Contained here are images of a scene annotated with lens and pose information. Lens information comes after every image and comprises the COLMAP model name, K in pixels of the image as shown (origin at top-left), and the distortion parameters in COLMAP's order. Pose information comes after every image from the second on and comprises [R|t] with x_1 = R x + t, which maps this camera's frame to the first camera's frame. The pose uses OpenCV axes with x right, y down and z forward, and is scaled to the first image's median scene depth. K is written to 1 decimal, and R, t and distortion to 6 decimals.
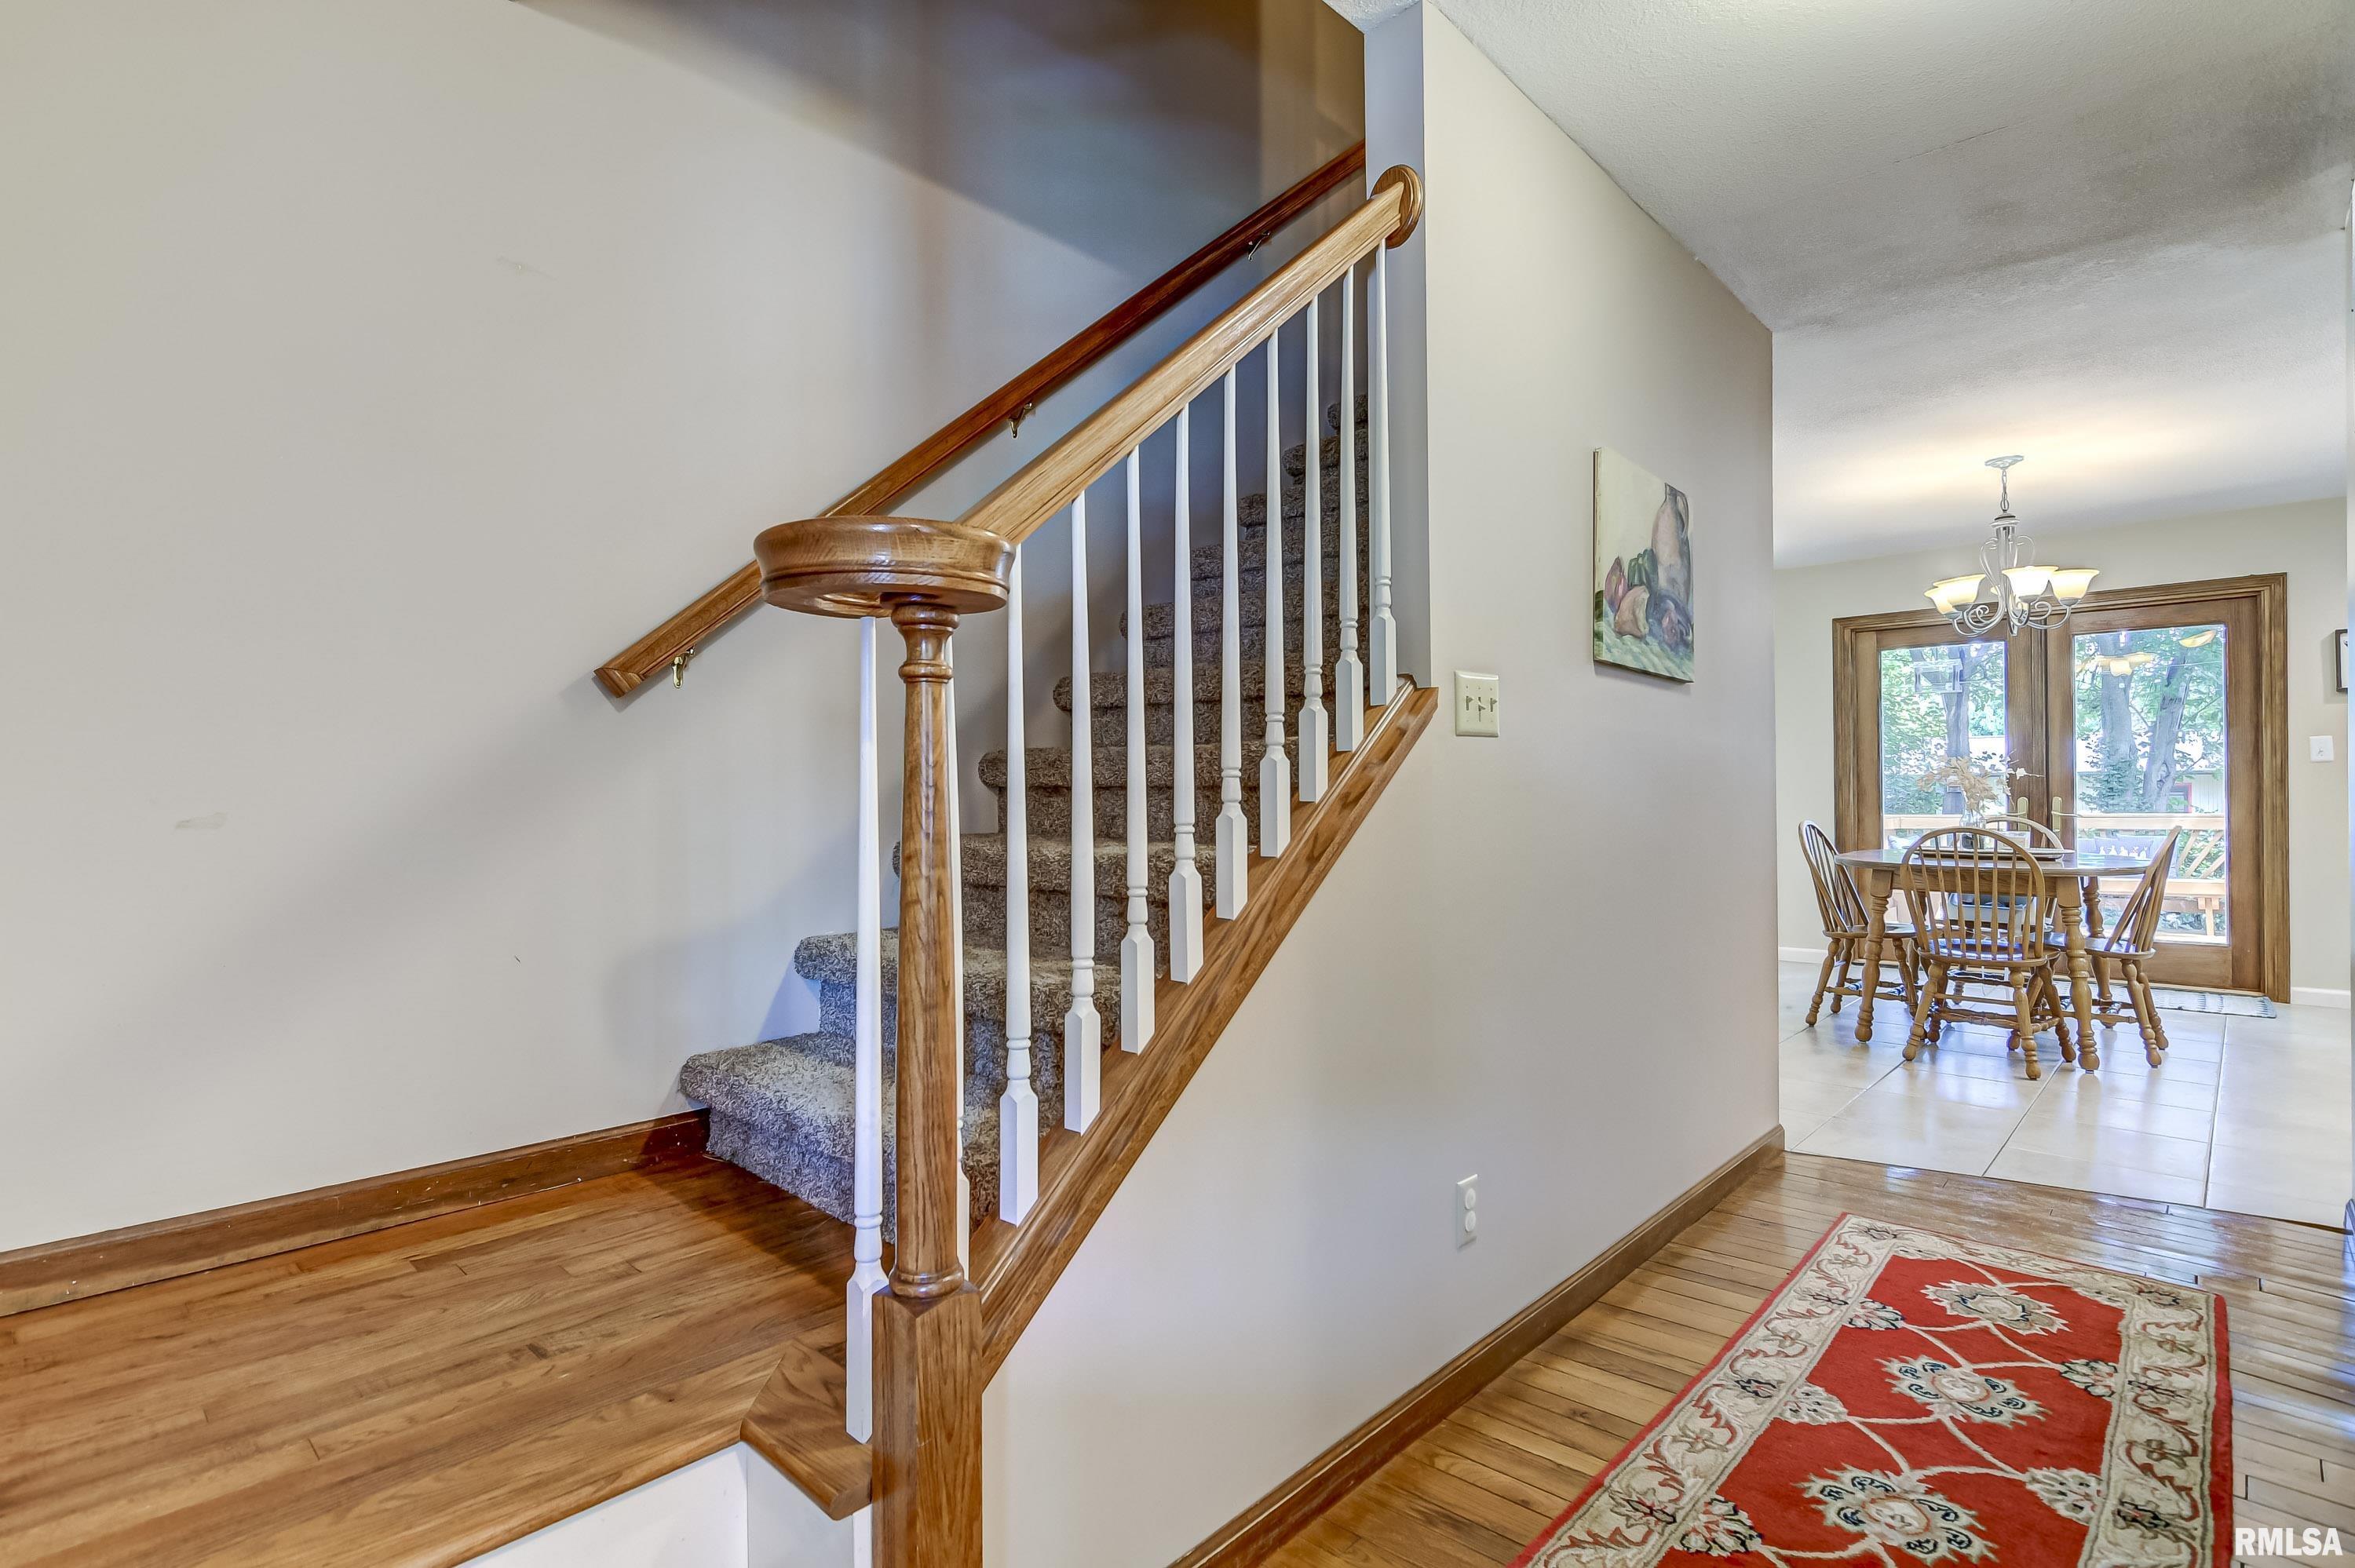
lens RADIAL K [[1129.6, 0, 1178.5], [0, 1129.6, 785.1], [0, 0, 1]] dist [-0.000012, -0.006073]
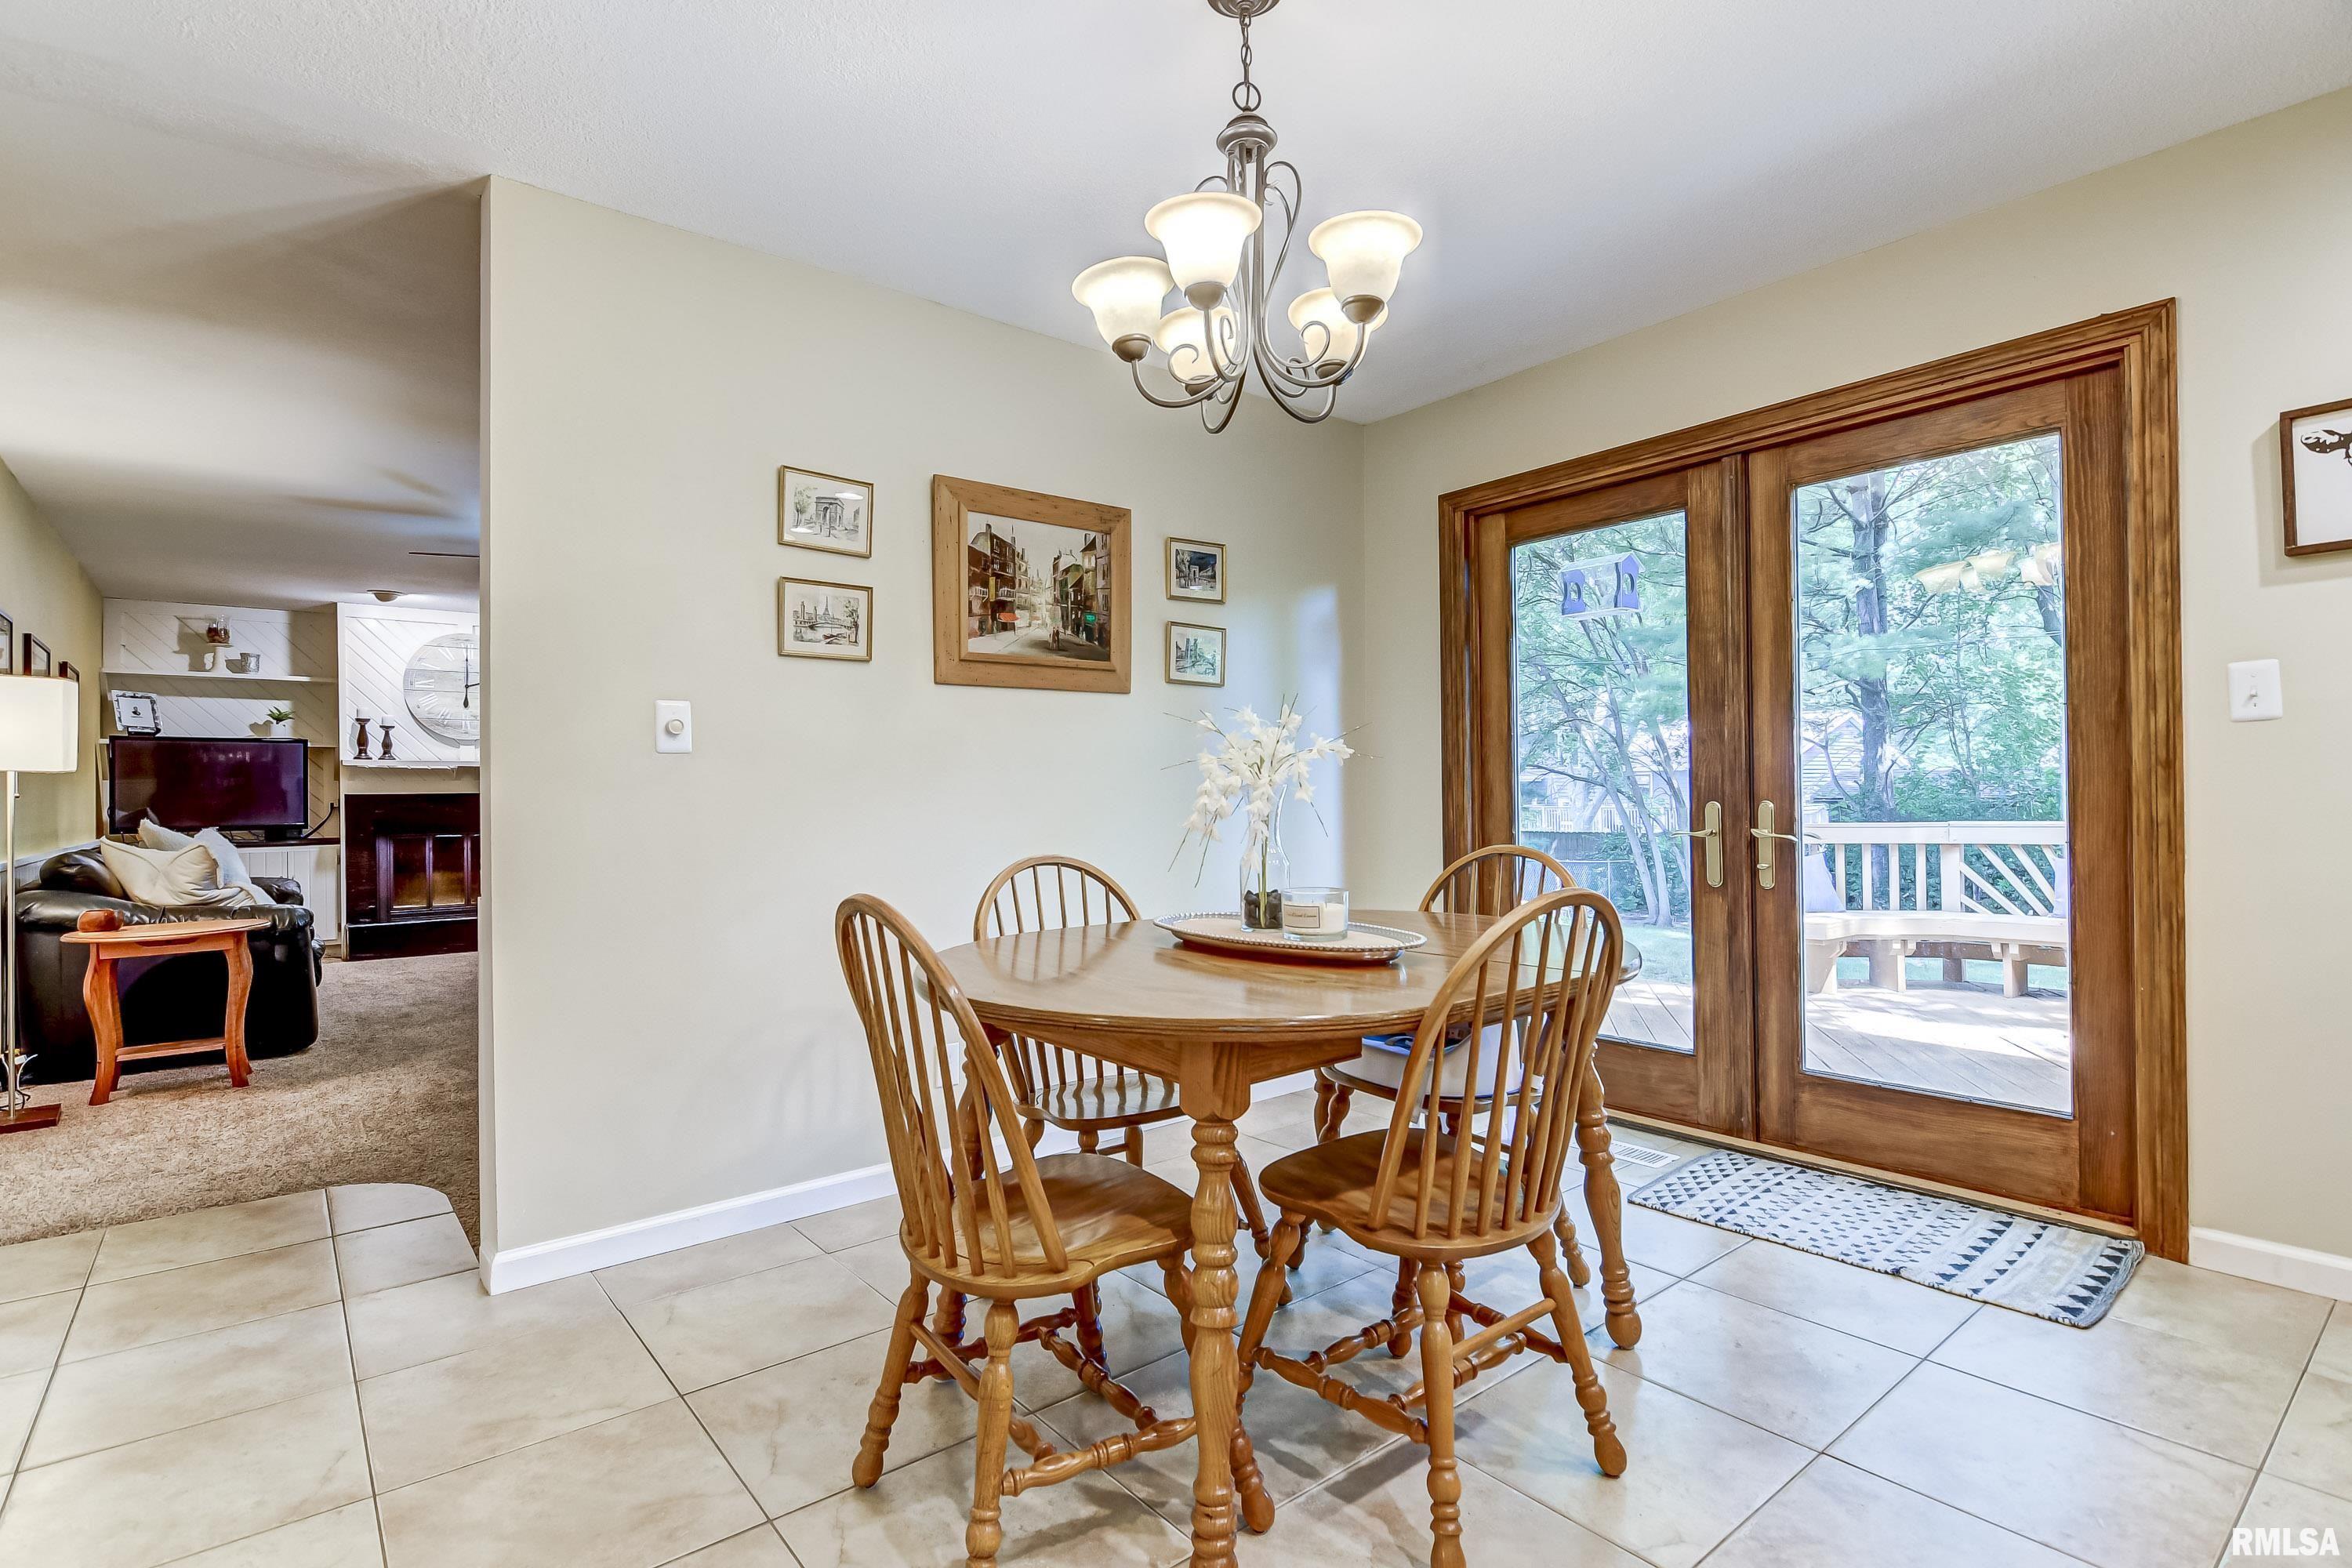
lens RADIAL K [[1128.3, 0, 1160.6], [0, 1128.3, 788.9], [0, 0, 1]] dist [-0.000012, -0.006073]
pose [[0.988290, -0.004203, -0.152528, 0.634643], [0.004522, 0.999988, 0.001746, 0.003107], [0.152519, -0.002415, 0.988298, 0.481723]]
